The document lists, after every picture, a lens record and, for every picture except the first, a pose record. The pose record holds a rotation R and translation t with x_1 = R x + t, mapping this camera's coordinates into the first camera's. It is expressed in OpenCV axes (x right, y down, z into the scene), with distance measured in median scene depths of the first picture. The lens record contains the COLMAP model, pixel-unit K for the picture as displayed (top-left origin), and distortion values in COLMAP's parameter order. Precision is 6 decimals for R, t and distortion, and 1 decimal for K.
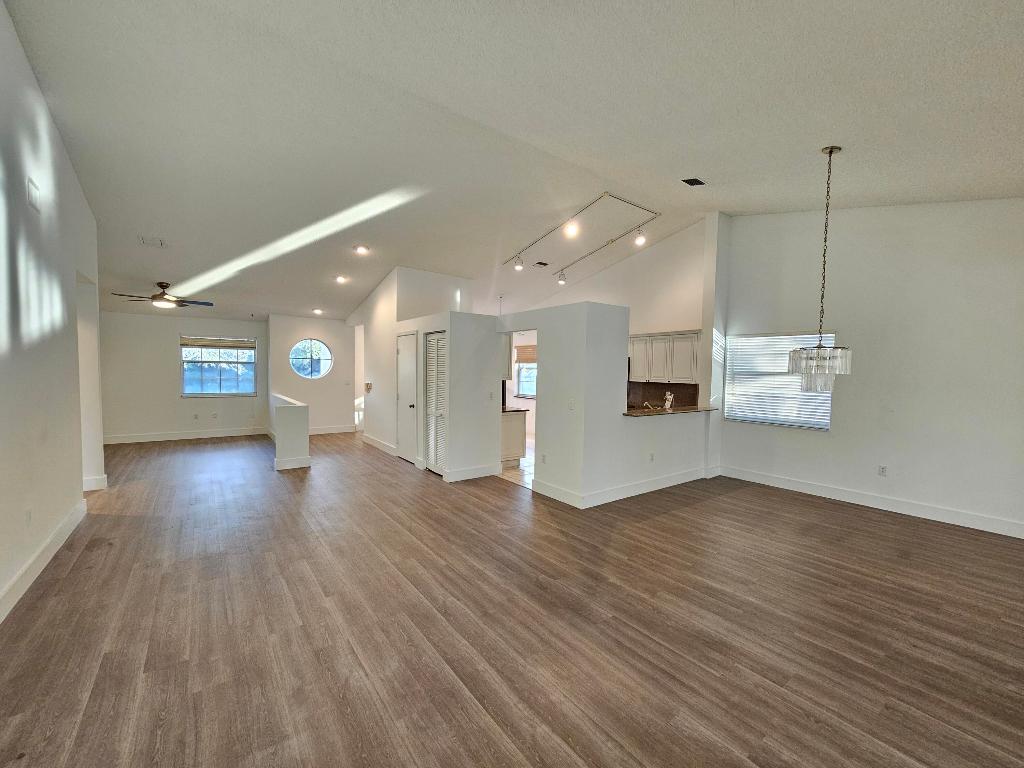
lens RADIAL K [[419.0, 0, 512.0], [0, 419.0, 384.0], [0, 0, 1]] dist [0.000220, -0.000163]
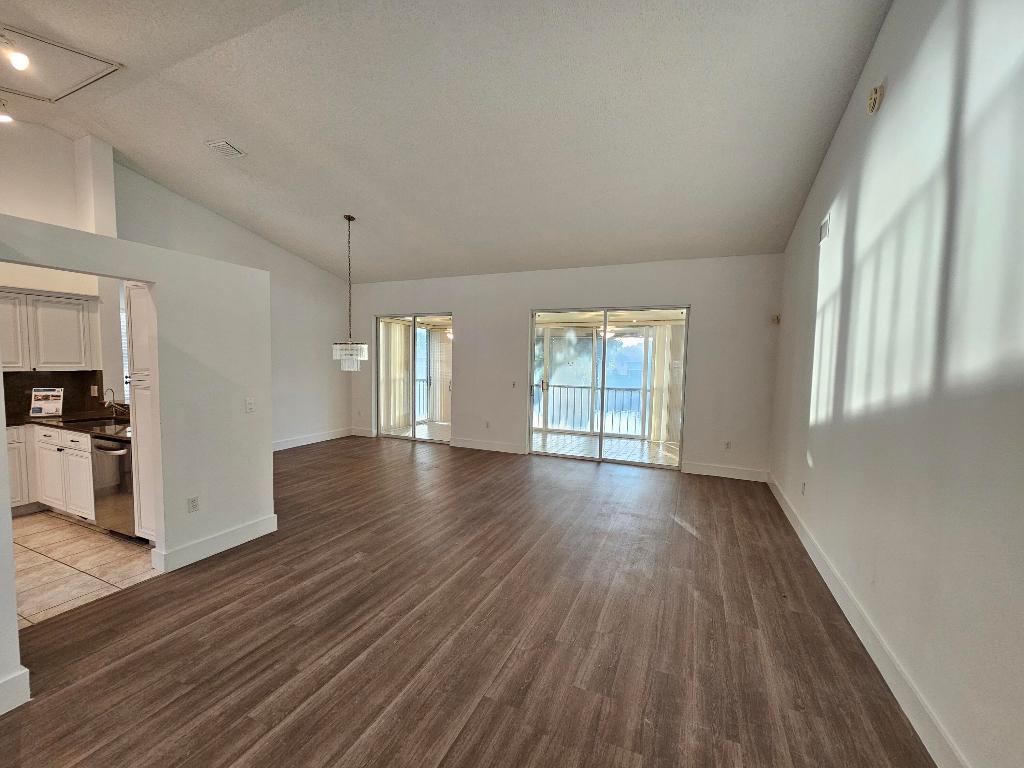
lens RADIAL K [[419.0, 0, 512.0], [0, 419.0, 384.0], [0, 0, 1]] dist [0.000220, -0.000163]
pose [[-0.497990, -0.073110, 0.864095, -0.654076], [0.000537, 0.996414, 0.084615, -0.045374], [-0.867183, 0.042601, -0.496165, 0.879578]]
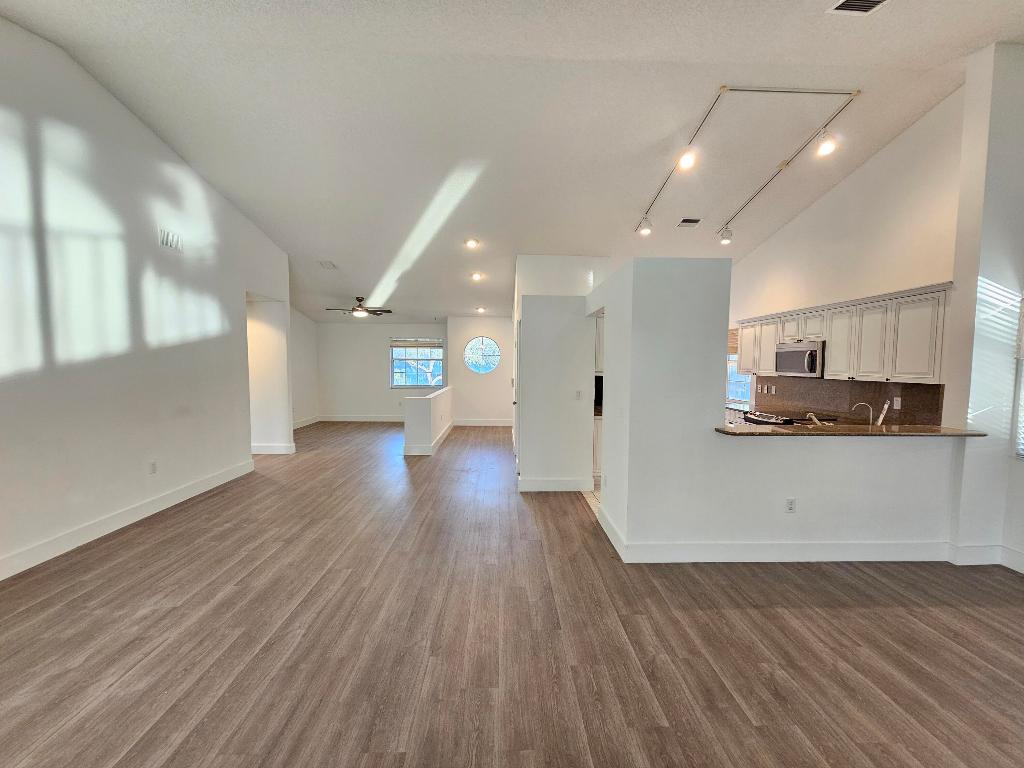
lens RADIAL K [[419.0, 0, 512.0], [0, 419.0, 384.0], [0, 0, 1]] dist [0.000220, -0.000163]
pose [[0.820252, 0.018299, -0.571710, 0.355765], [-0.014320, 0.999832, 0.011457, 0.000961], [0.571823, -0.001210, 0.820376, 0.292922]]
